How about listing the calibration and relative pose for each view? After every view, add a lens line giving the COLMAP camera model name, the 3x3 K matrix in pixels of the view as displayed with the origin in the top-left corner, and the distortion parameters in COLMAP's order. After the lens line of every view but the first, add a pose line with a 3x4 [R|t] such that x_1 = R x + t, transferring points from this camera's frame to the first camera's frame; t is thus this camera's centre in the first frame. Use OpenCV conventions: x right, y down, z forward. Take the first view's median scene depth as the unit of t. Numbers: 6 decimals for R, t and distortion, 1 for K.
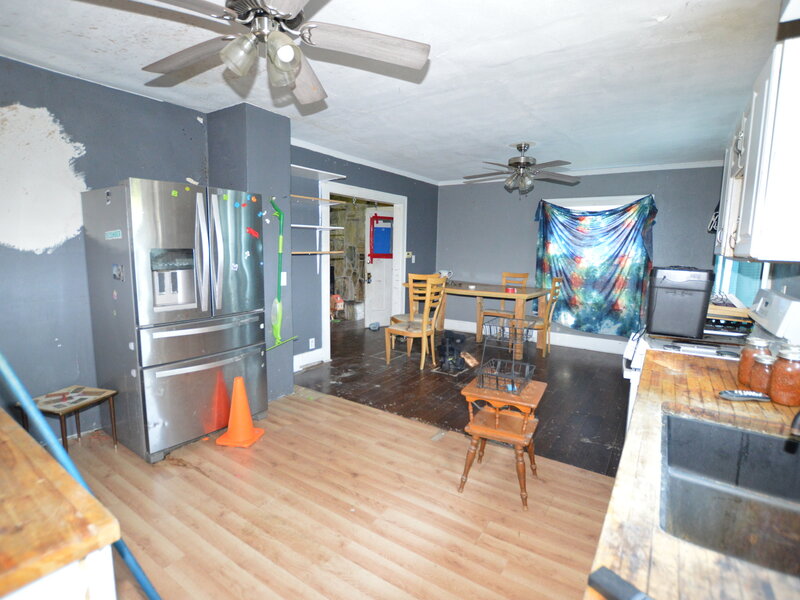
lens RADIAL K [[398.7, 0, 400.0], [0, 398.7, 300.0], [0, 0, 1]] dist [-0.036348, -0.000257]
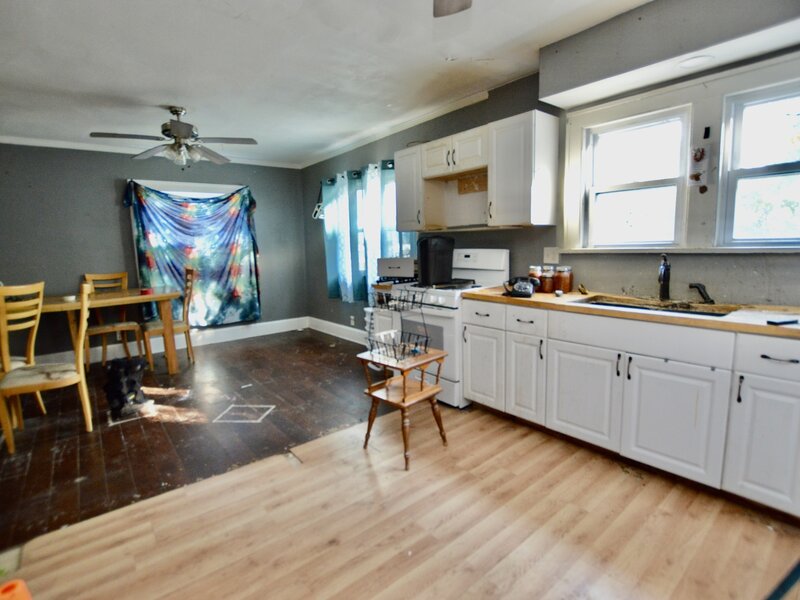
lens RADIAL K [[398.7, 0, 400.0], [0, 398.7, 300.0], [0, 0, 1]] dist [-0.036348, -0.000257]
pose [[0.287949, -0.159278, 0.944307, -0.320191], [0.157003, 0.980581, 0.117521, -0.021328], [-0.944688, 0.114419, 0.307364, 0.297397]]
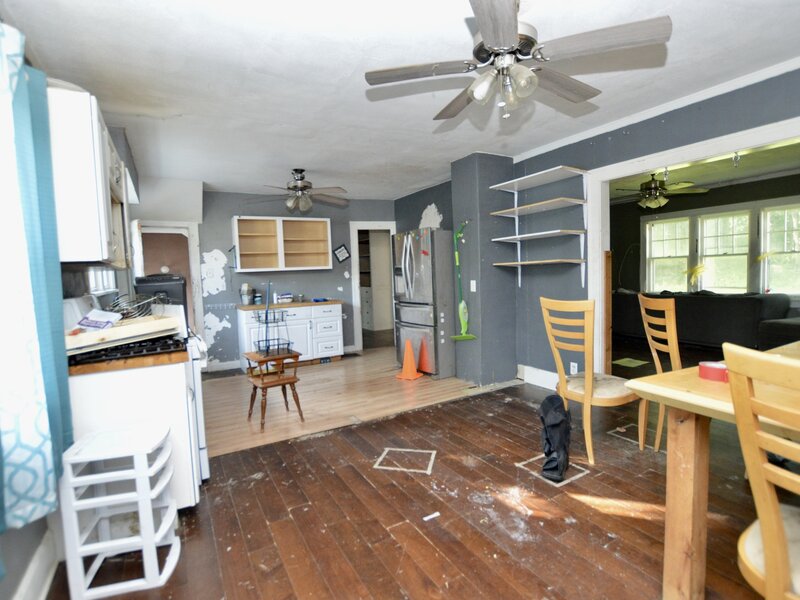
lens RADIAL K [[398.7, 0, 400.0], [0, 398.7, 300.0], [0, 0, 1]] dist [-0.036348, -0.000257]
pose [[-0.440217, 0.060718, -0.895836, 0.634481], [-0.092491, 0.989337, 0.112505, -0.089073], [0.893115, 0.132383, -0.429908, 0.928689]]
